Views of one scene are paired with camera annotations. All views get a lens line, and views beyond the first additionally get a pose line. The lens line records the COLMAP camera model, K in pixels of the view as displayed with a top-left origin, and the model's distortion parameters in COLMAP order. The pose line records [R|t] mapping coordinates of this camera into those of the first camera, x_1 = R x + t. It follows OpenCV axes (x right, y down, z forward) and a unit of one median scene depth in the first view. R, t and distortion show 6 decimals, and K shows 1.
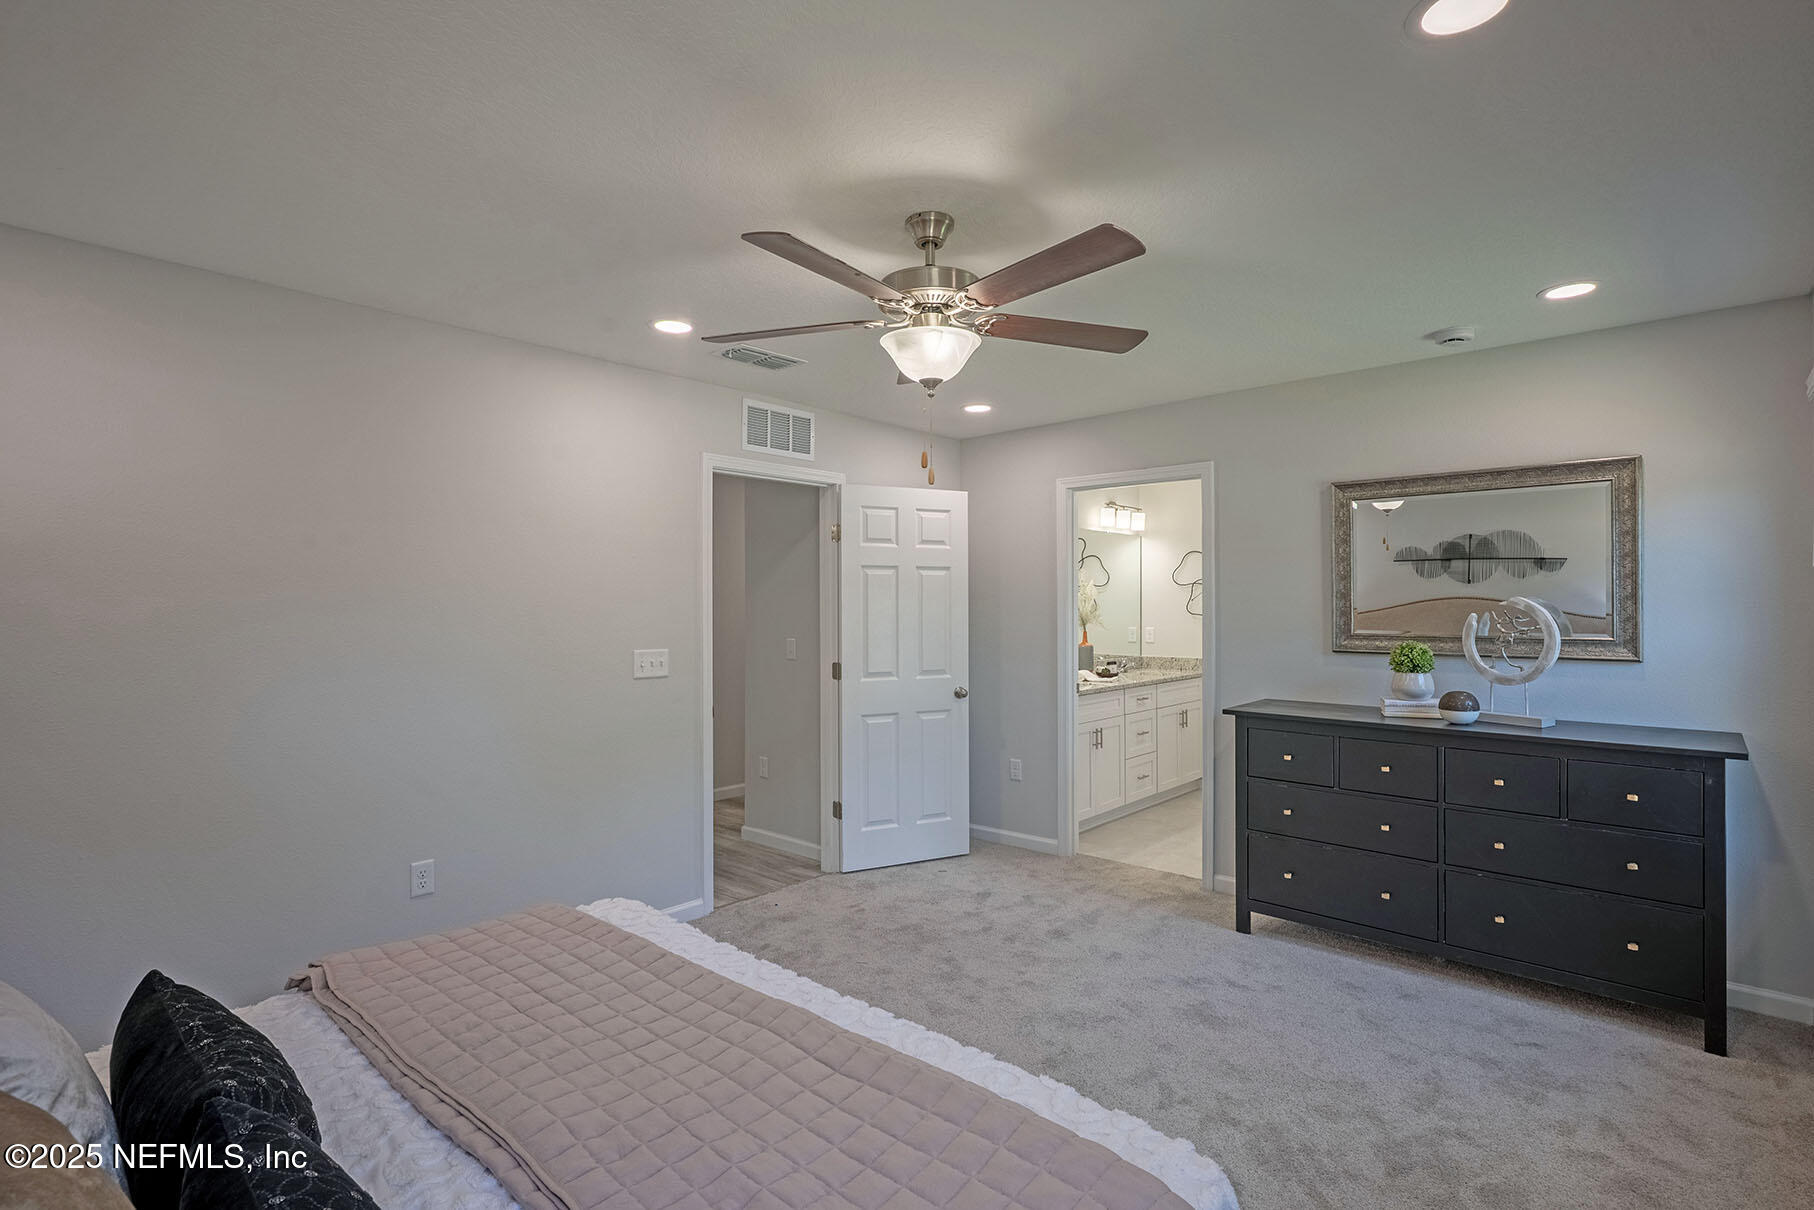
lens RADIAL K [[856.3, 0, 907.0], [0, 856.3, 605.0], [0, 0, 1]] dist [-0.000240, 0.000351]
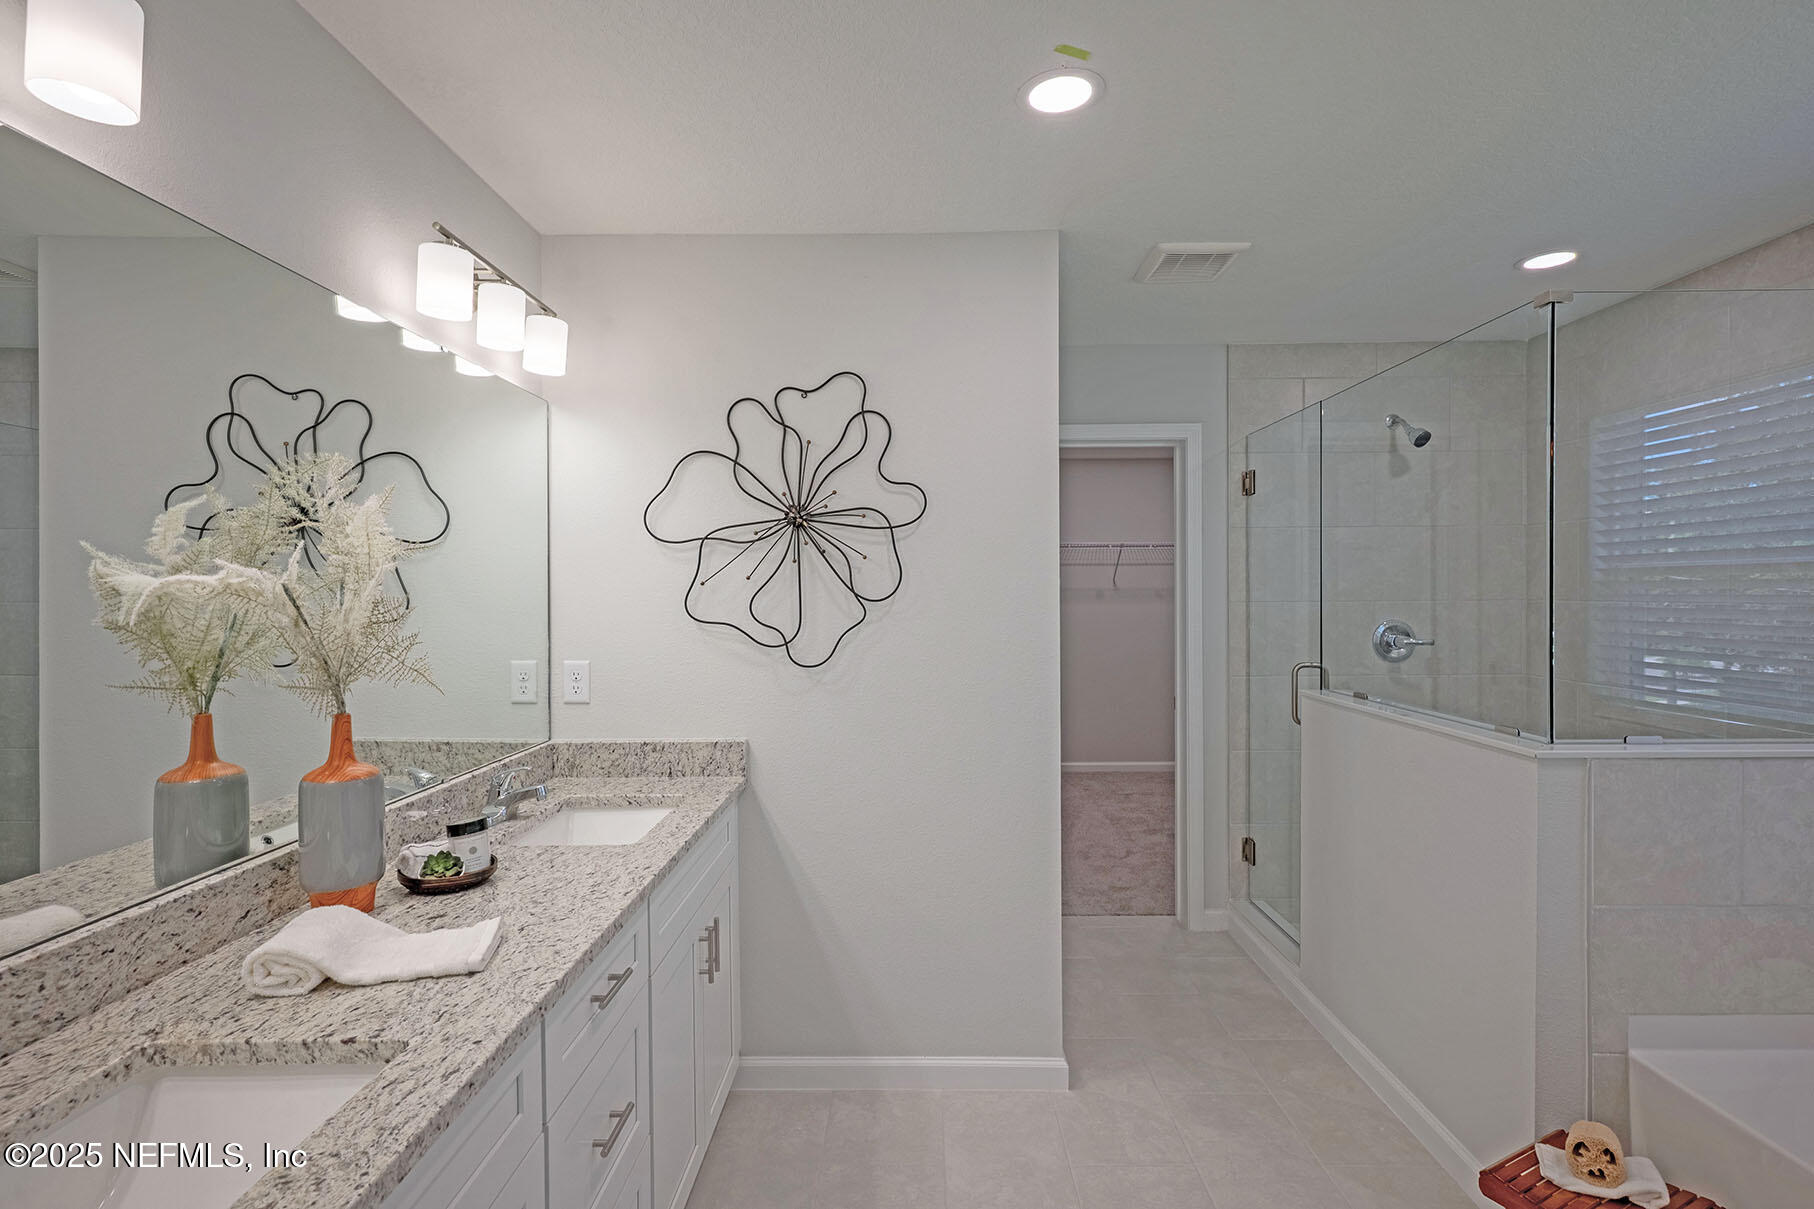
lens RADIAL K [[860.0, 0, 907.0], [0, 860.0, 604.5], [0, 0, 1]] dist [-0.007183, 0.001338]
pose [[0.747143, -0.010803, 0.664575, 0.261928], [0.002821, 0.999910, 0.013083, -0.002299], [-0.664657, -0.007900, 0.747107, 1.127619]]
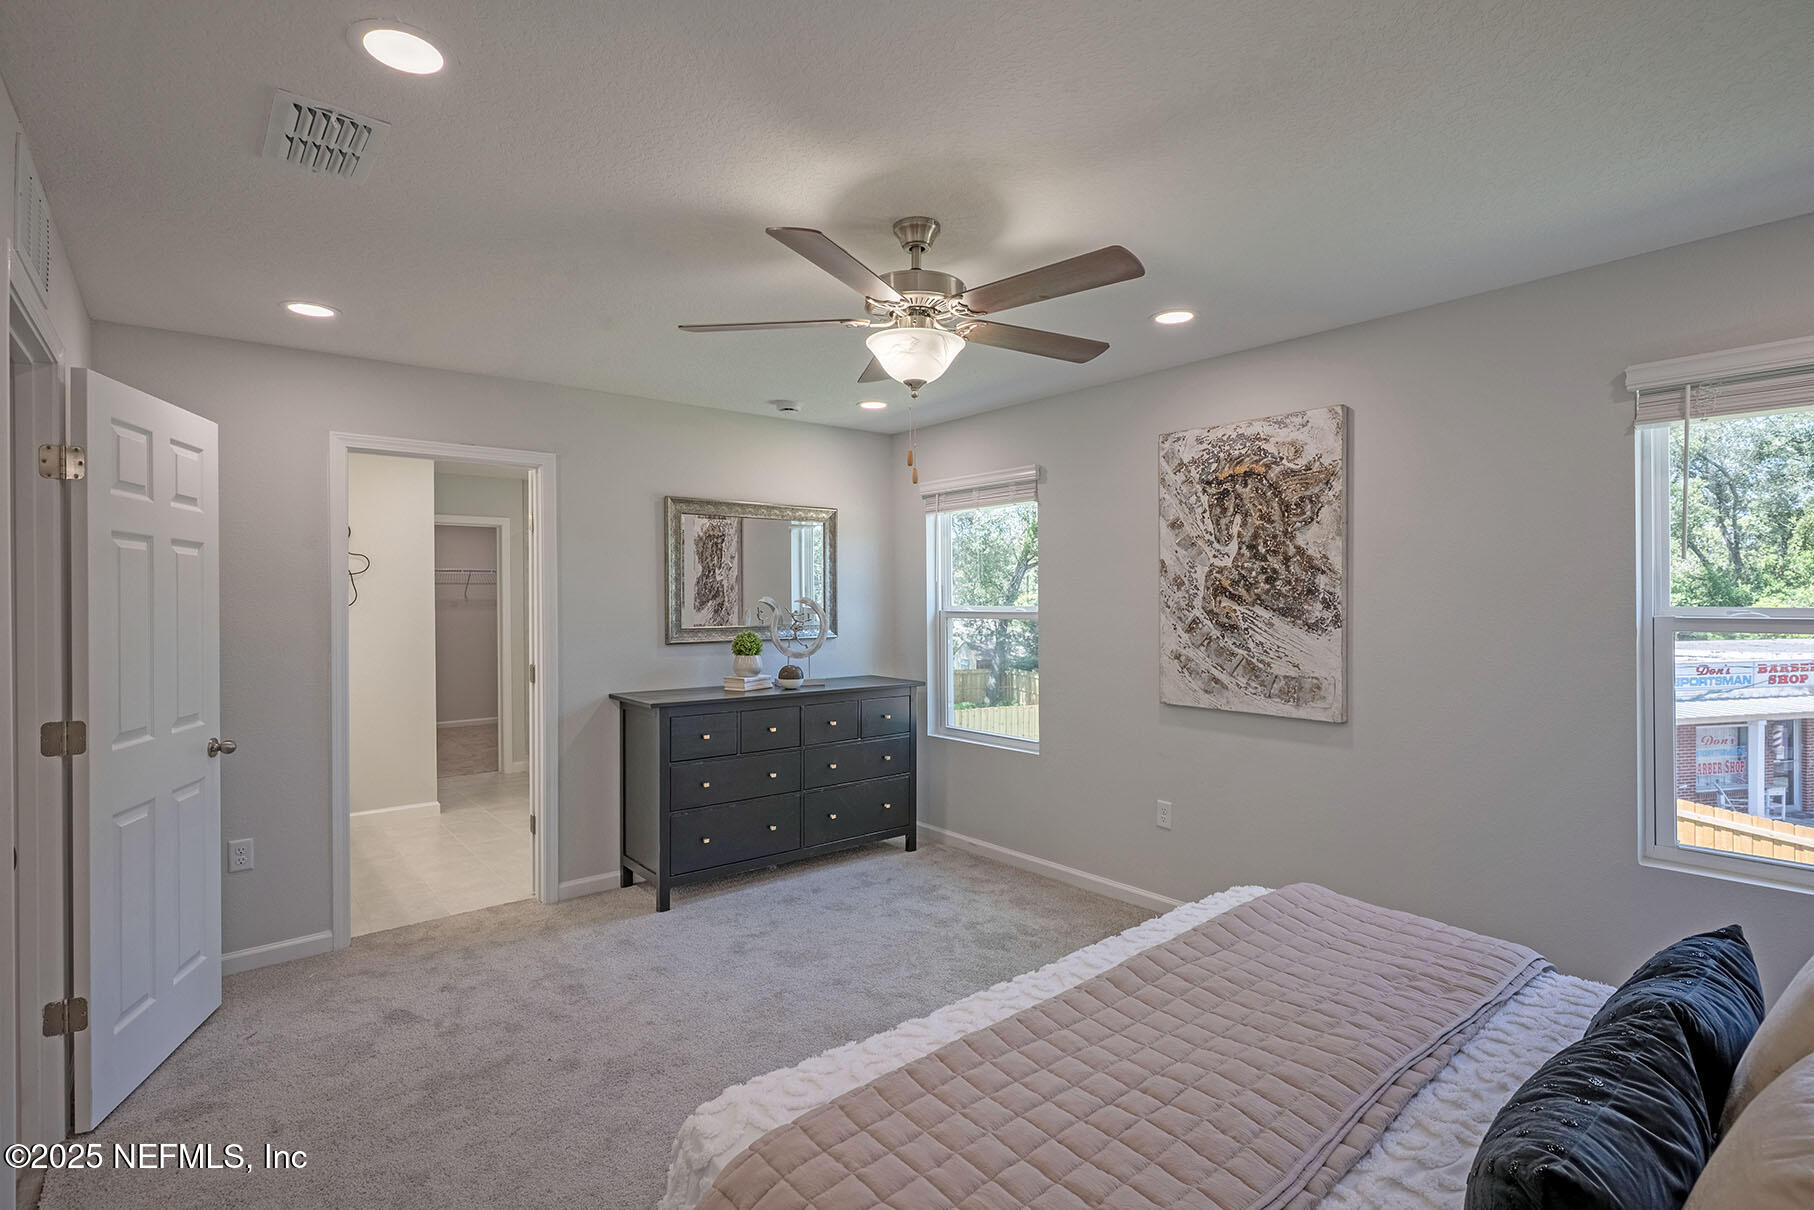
lens RADIAL K [[868.9, 0, 899.8], [0, 868.9, 602.6], [0, 0, 1]] dist [-0.001872, 0.002247]
pose [[0.149773, -0.000789, 0.988720, -0.591783], [0.005324, 0.999986, -0.000008, 0.000641], [-0.988706, 0.005265, 0.149775, 0.512203]]
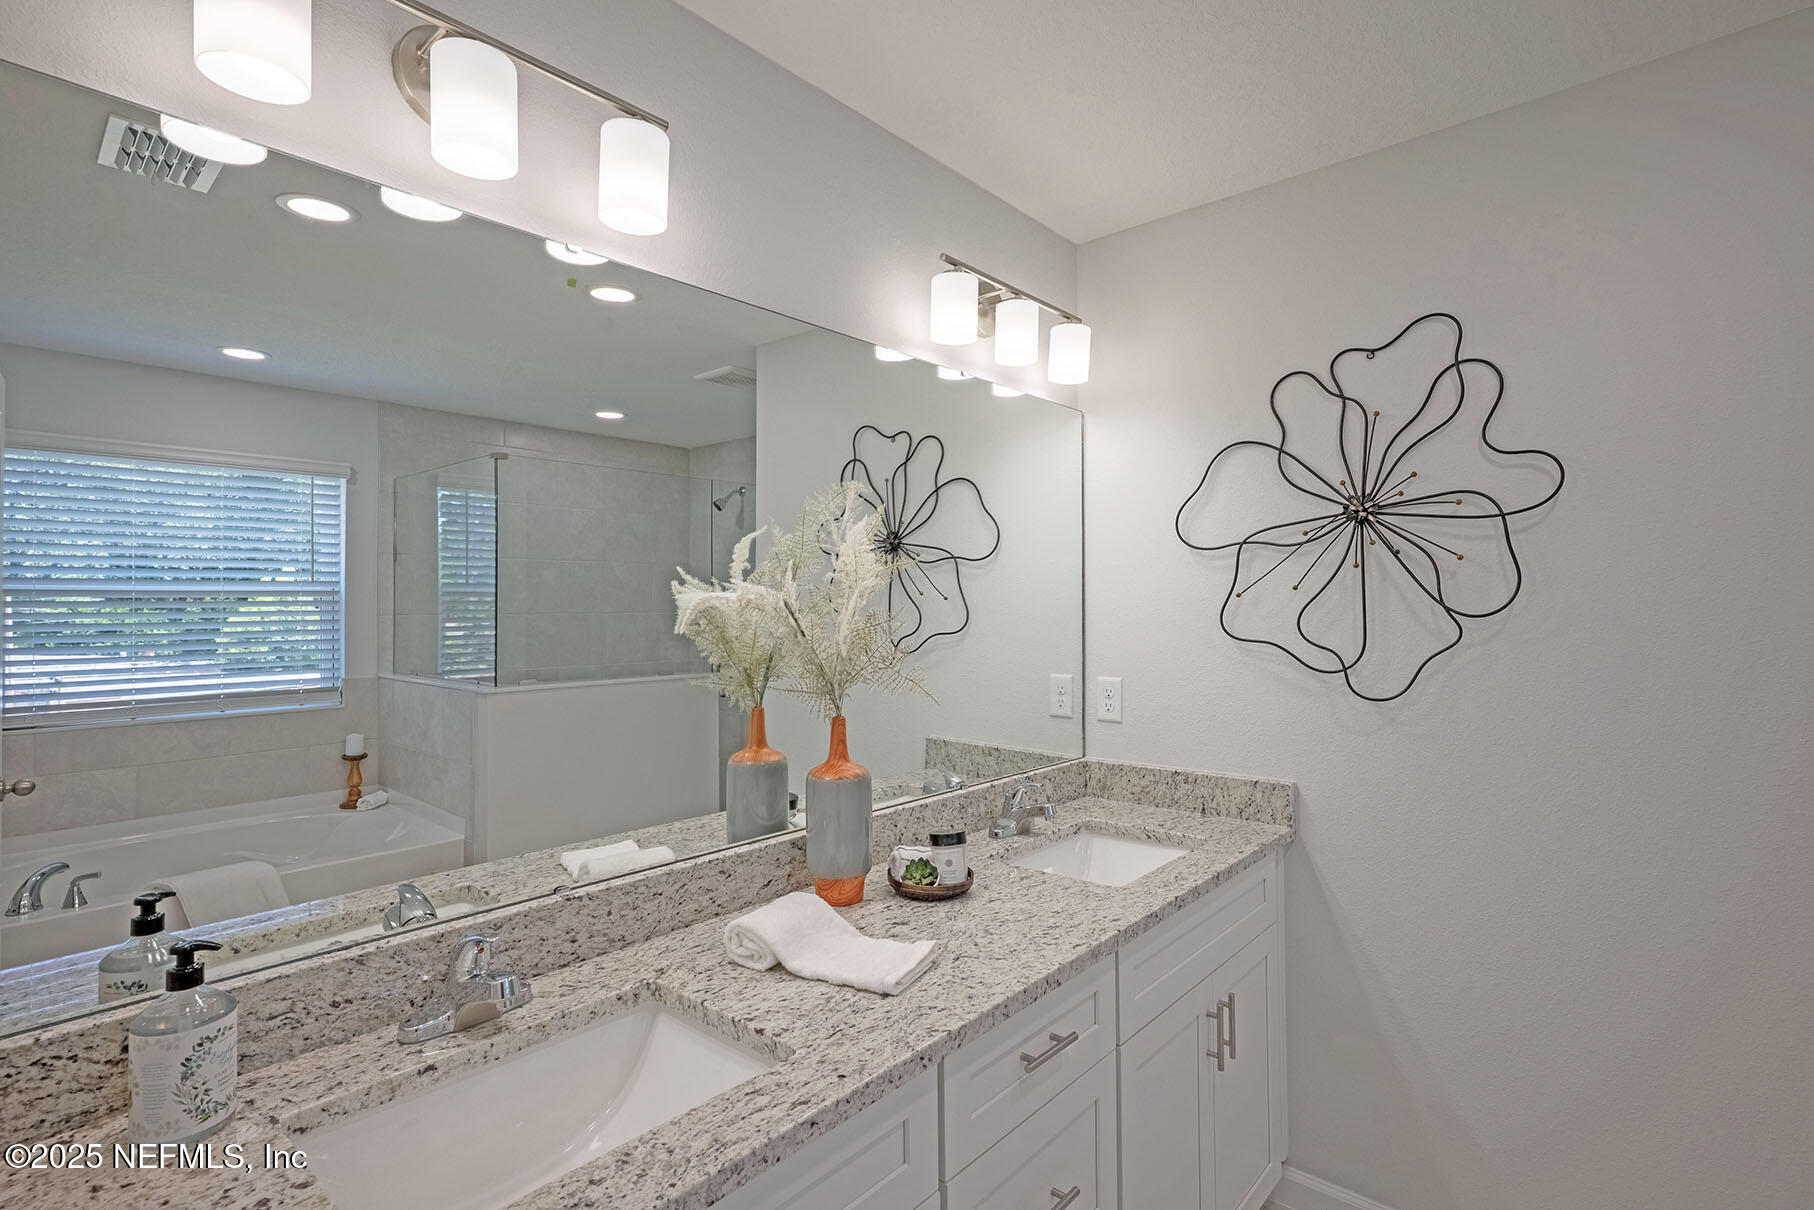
lens RADIAL K [[860.0, 0, 907.0], [0, 860.0, 605.0], [0, 0, 1]] dist [-0.007183, 0.001338]
pose [[0.999909, -0.003681, 0.012953, 0.349138], [0.003730, 0.999986, -0.003776, -0.002358], [-0.012939, 0.003824, 0.999909, 1.156628]]
